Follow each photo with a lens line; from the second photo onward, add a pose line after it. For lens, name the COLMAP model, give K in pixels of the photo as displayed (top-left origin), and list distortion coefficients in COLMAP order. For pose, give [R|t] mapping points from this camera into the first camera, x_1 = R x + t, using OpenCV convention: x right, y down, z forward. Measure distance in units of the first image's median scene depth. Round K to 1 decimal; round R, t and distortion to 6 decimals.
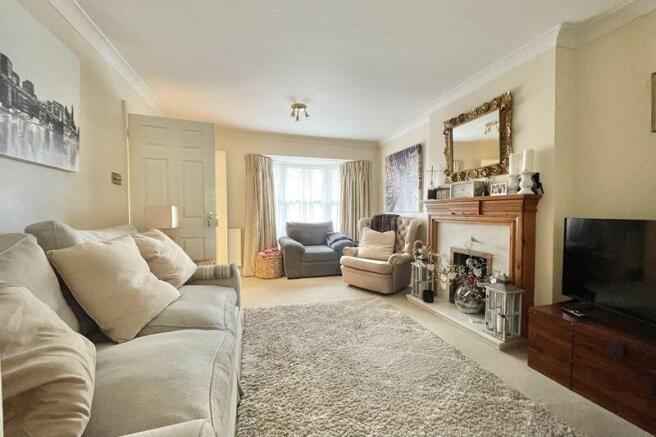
lens RADIAL K [[253.3, 0, 328.0], [0, 253.3, 218.5], [0, 0, 1]] dist [-0.001280, -0.000106]
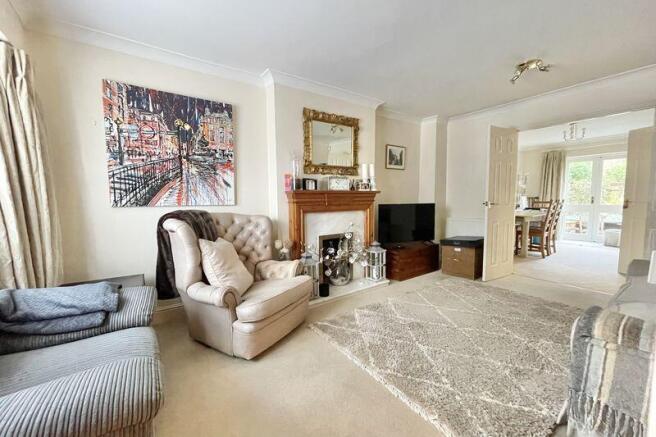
lens RADIAL K [[253.3, 0, 328.0], [0, 253.3, 218.5], [0, 0, 1]] dist [-0.001280, -0.000106]
pose [[-0.299675, -0.076533, 0.950967, -0.522194], [0.034413, 0.995261, 0.090943, -0.054835], [-0.953421, 0.059979, -0.295621, 1.280268]]
